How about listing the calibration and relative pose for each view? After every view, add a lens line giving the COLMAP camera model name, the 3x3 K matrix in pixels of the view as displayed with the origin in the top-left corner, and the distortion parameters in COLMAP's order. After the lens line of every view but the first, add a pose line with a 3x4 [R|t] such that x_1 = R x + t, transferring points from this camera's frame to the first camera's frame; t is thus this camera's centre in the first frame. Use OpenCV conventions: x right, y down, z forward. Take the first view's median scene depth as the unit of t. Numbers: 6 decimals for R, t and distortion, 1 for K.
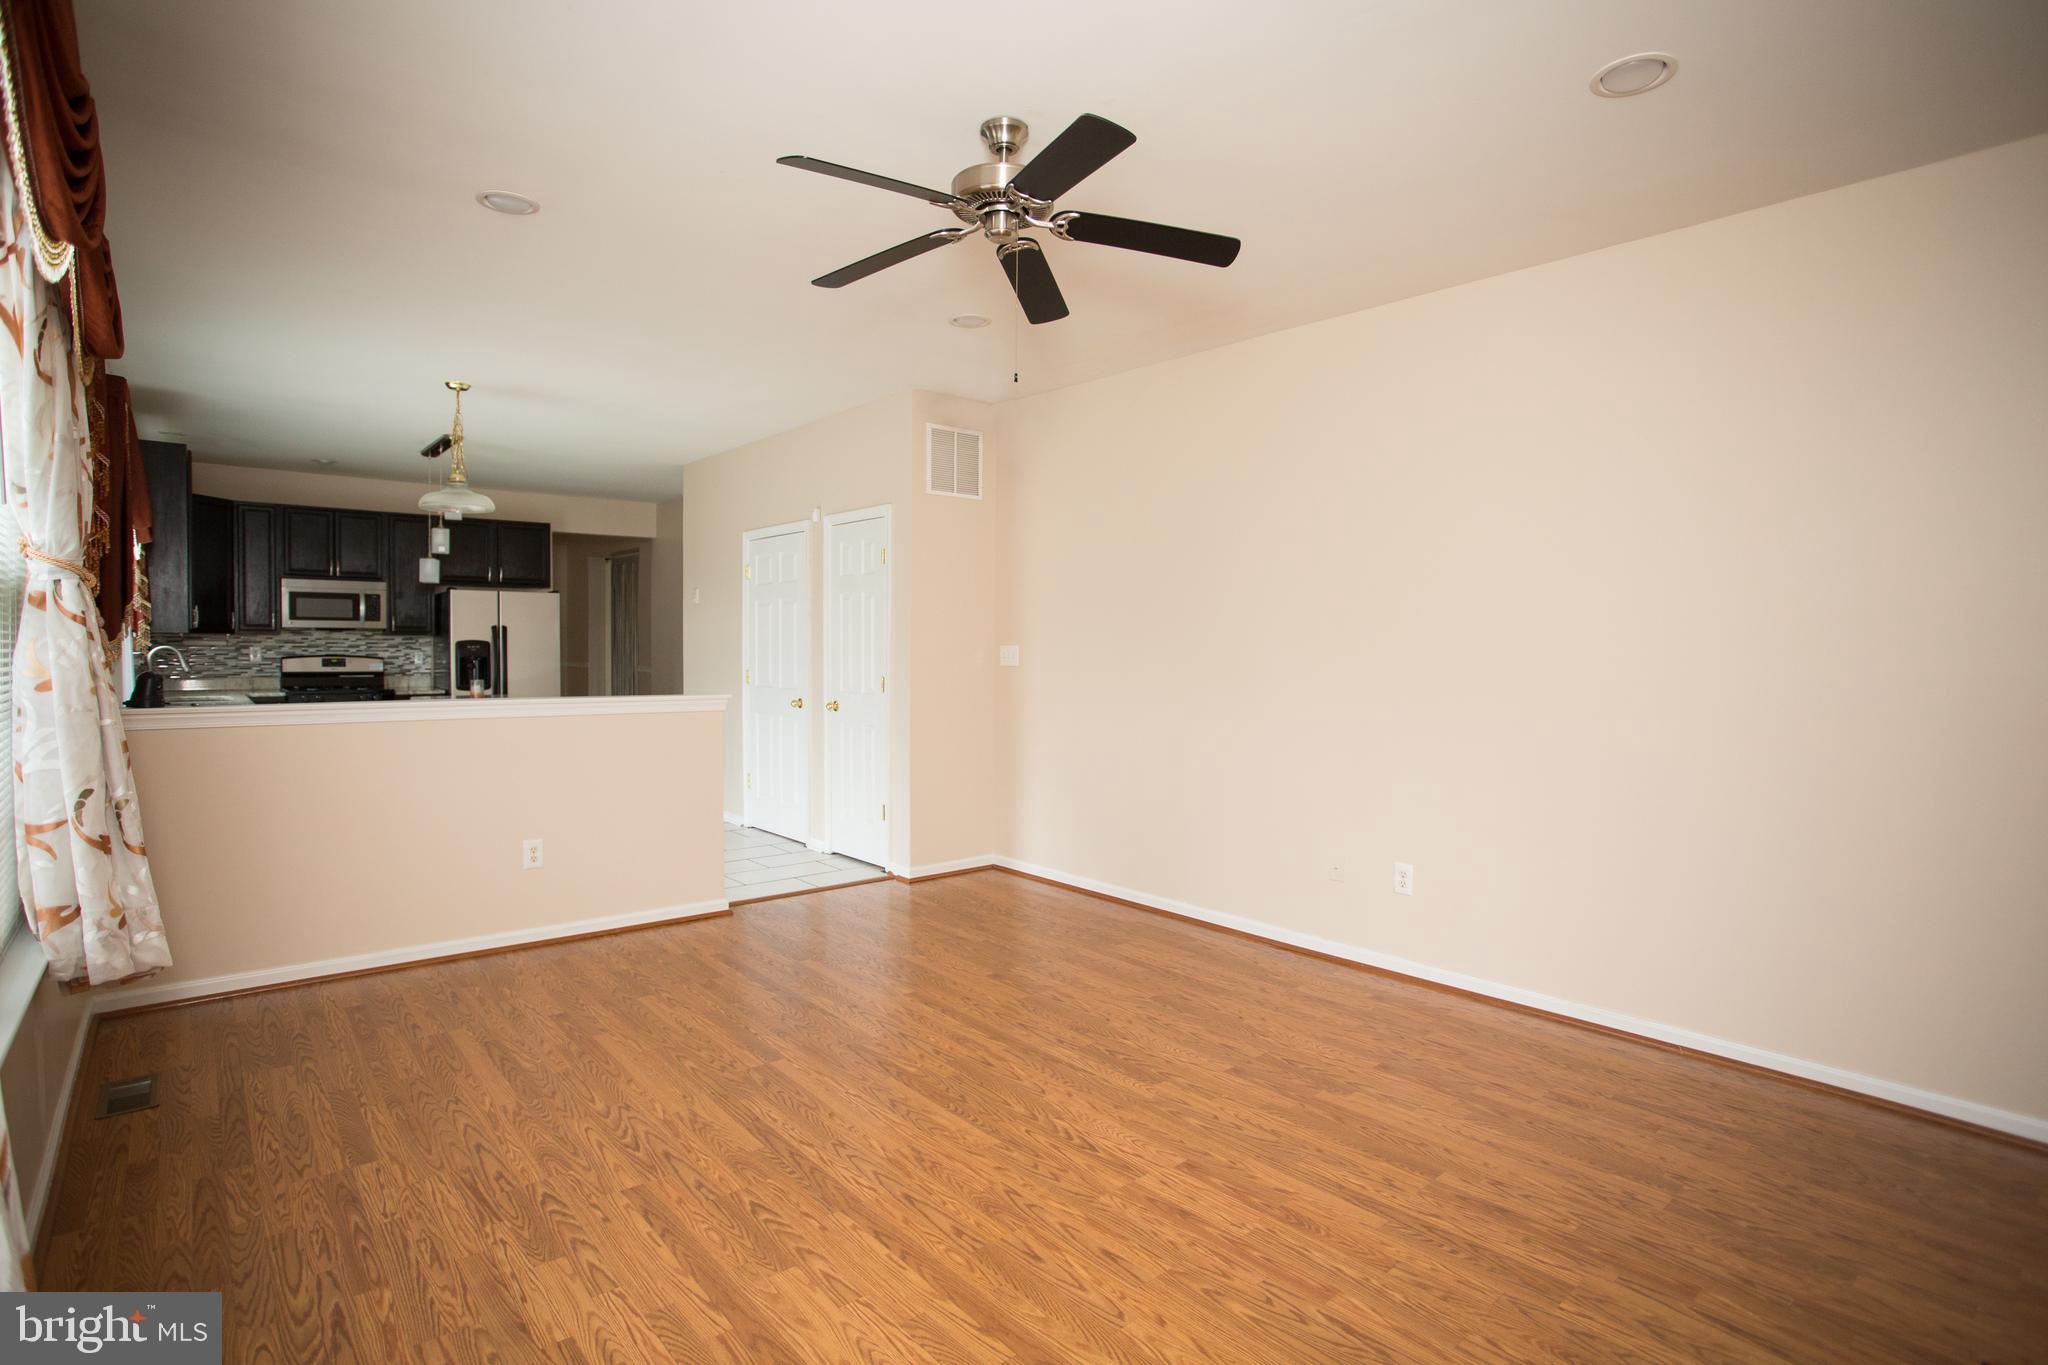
lens RADIAL K [[1007.7, 0, 1024.0], [0, 1007.7, 682.5], [0, 0, 1]] dist [-0.044859, 0.000444]
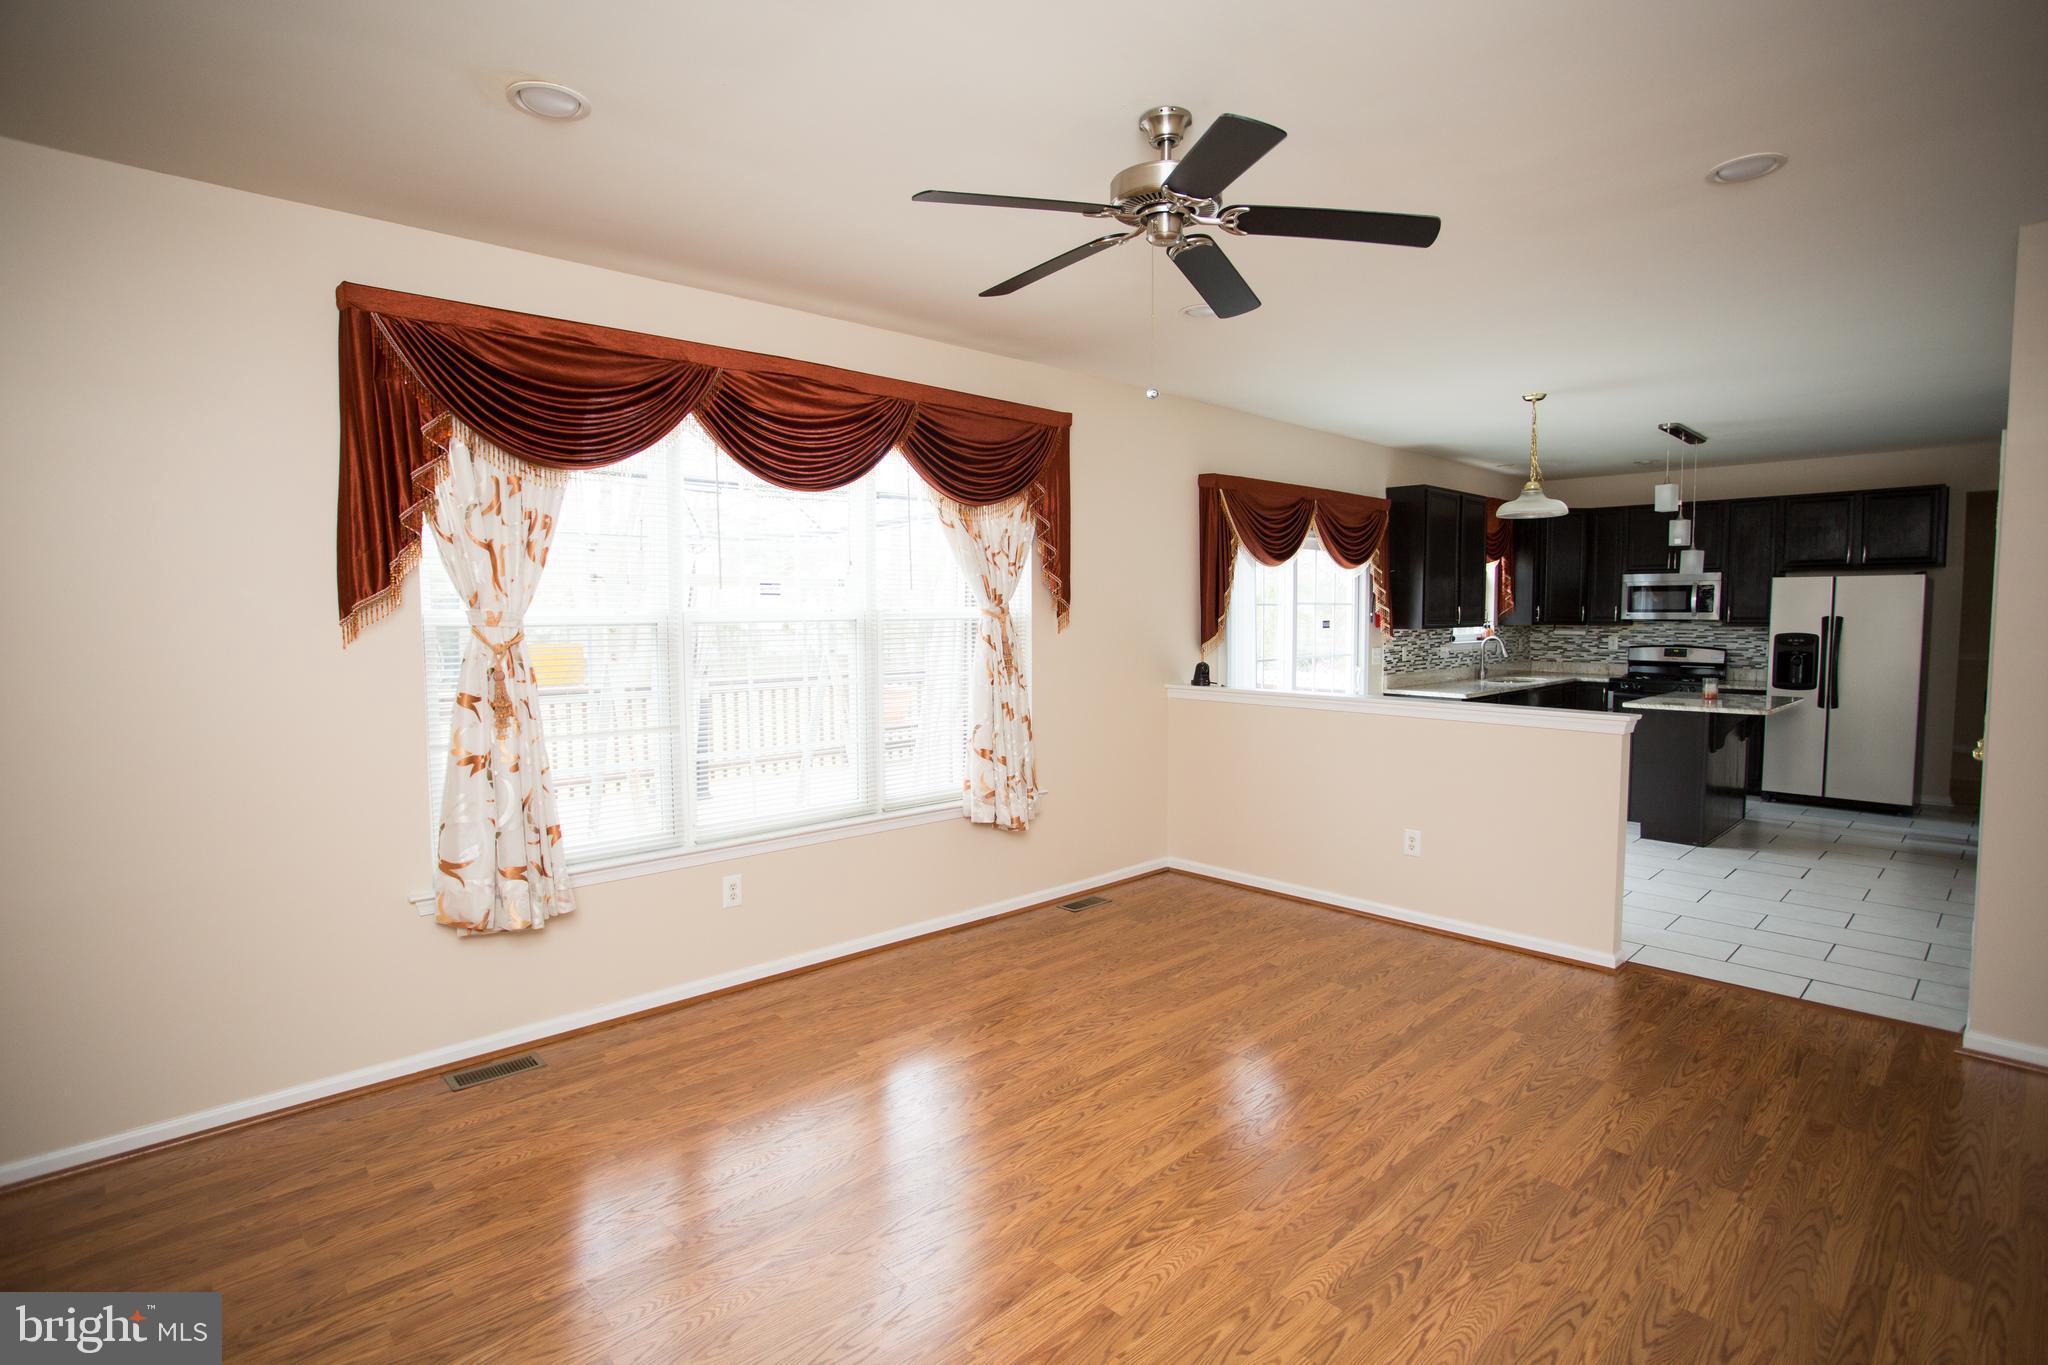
lens RADIAL K [[1000.0, 0, 1014.9], [0, 1000.0, 675.6], [0, 0, 1]] dist [-0.064268, 0.029774]
pose [[0.038047, 0.055806, -0.997716, 0.701795], [-0.033759, 0.997941, 0.054531, -0.068538], [0.998706, 0.031607, 0.039852, 0.643638]]
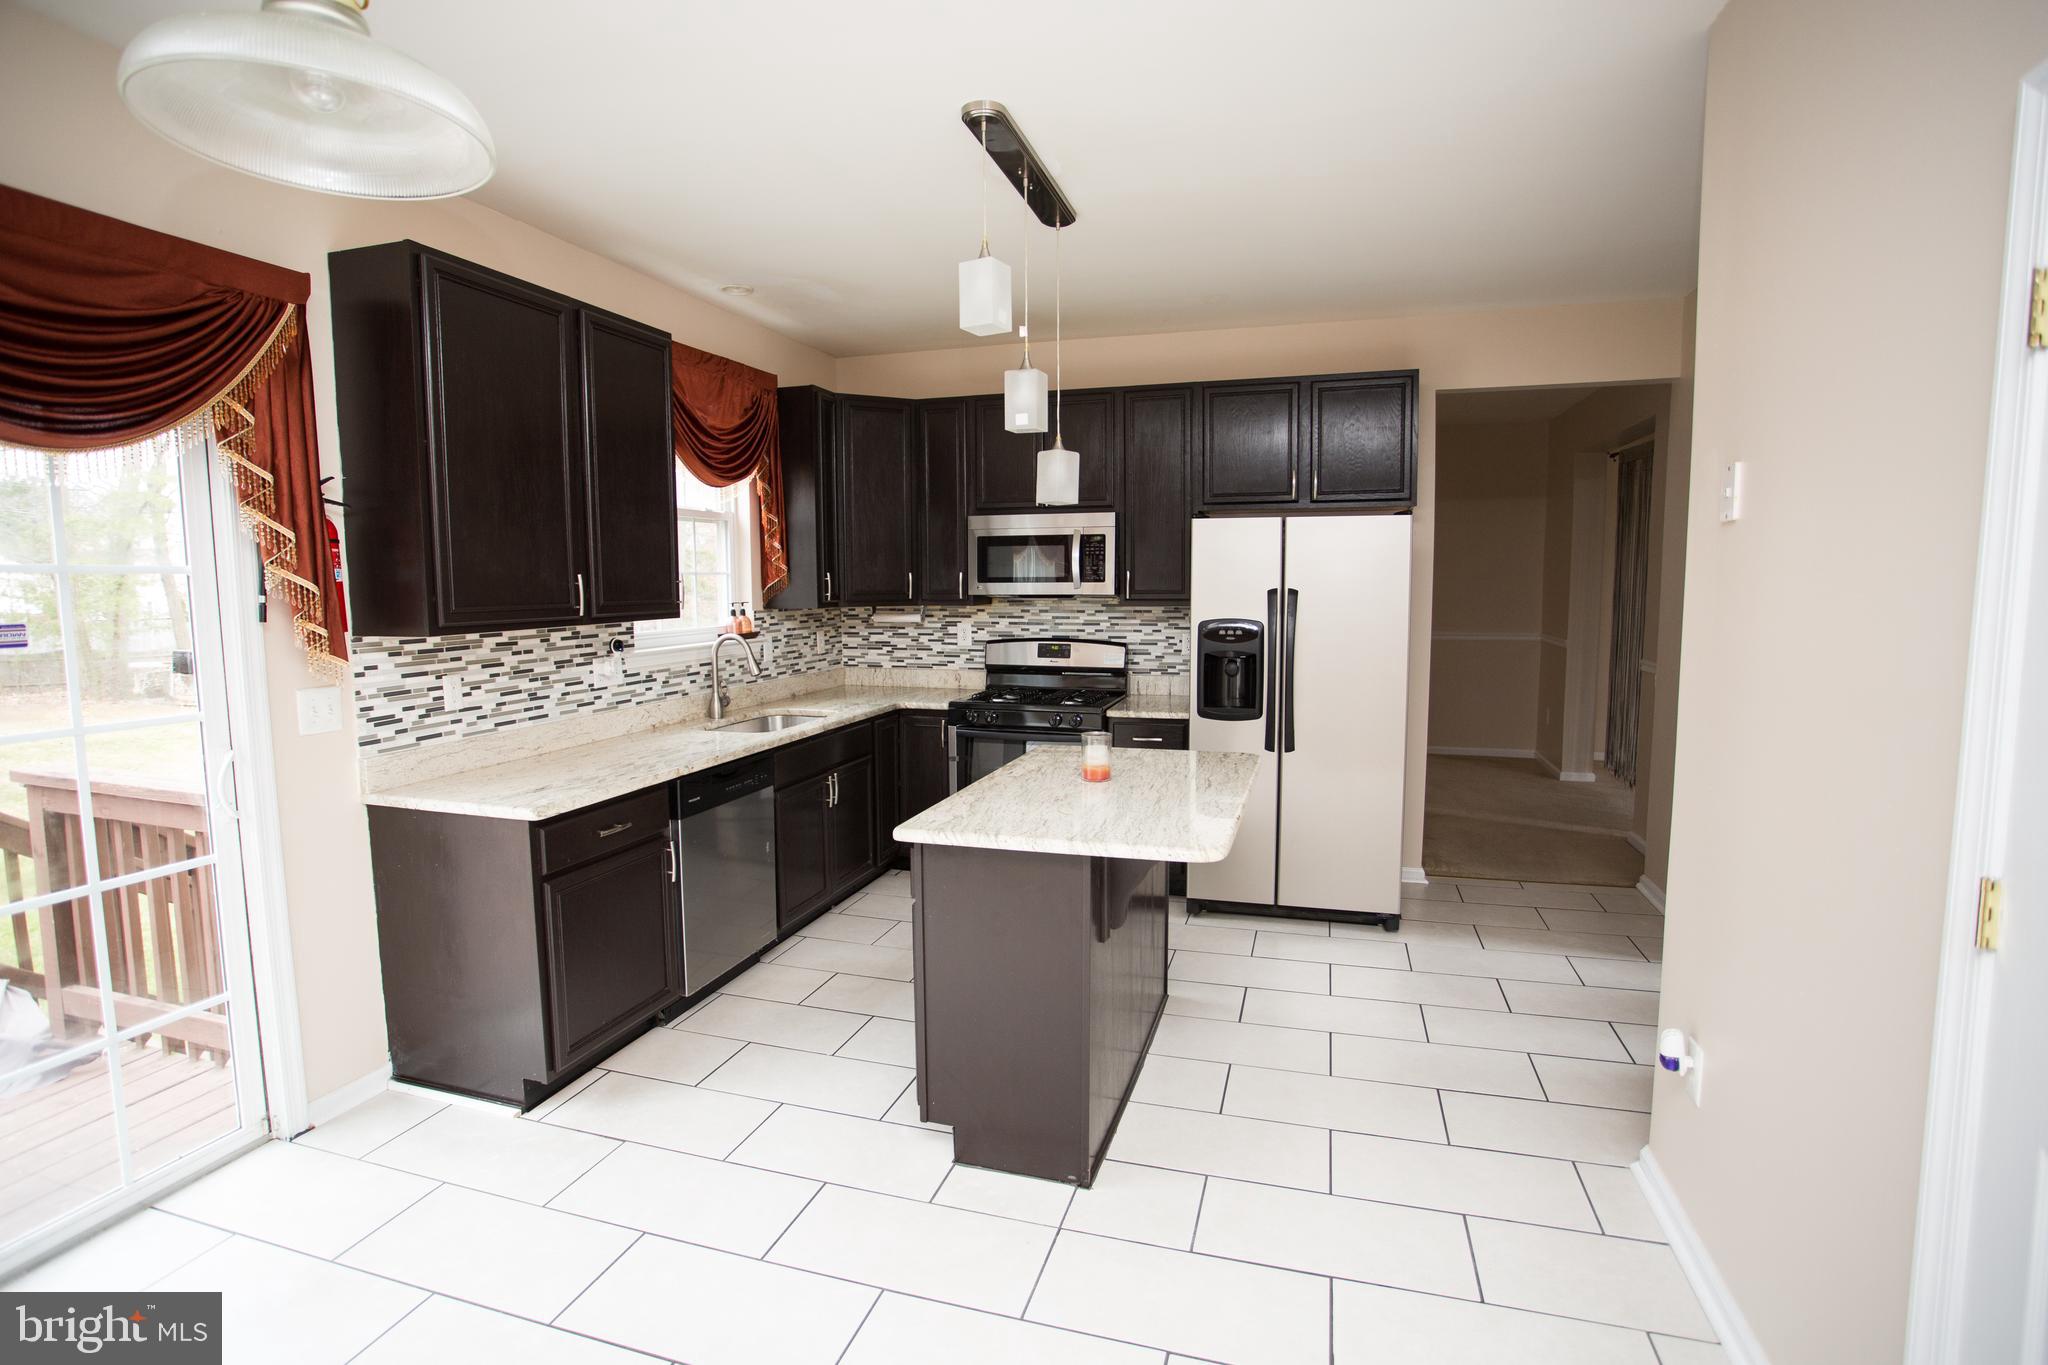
lens RADIAL K [[1000.0, 0, 1014.9], [0, 1000.0, 675.6], [0, 0, 1]] dist [-0.064268, 0.029774]
pose [[0.528201, 0.069732, -0.846252, -0.454384], [-0.020345, 0.997375, 0.069486, -0.113160], [0.848876, -0.019486, 0.528233, 1.559866]]
